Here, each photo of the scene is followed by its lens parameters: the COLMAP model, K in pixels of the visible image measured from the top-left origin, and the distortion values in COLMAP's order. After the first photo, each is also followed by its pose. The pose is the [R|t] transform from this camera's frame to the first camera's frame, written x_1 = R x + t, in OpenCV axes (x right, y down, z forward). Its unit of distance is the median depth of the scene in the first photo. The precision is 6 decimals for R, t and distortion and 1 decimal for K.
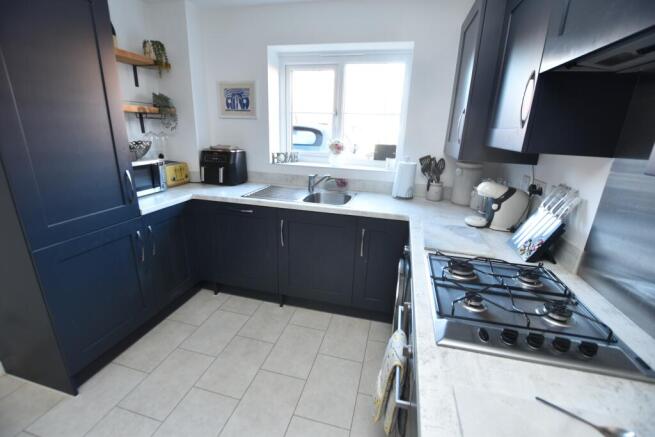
lens RADIAL K [[288.5, 0, 328.7], [0, 288.5, 220.2], [0, 0, 1]] dist [-0.036747, 0.007008]
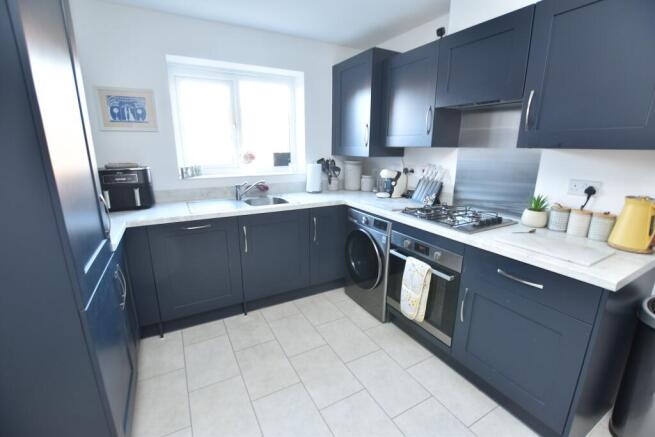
lens RADIAL K [[288.5, 0, 328.7], [0, 288.5, 220.2], [0, 0, 1]] dist [-0.036747, 0.007008]
pose [[0.728075, -0.199887, 0.655708, -0.515203], [0.227583, 0.972771, 0.043841, 0.000042], [-0.646617, 0.117308, 0.753741, 0.015129]]
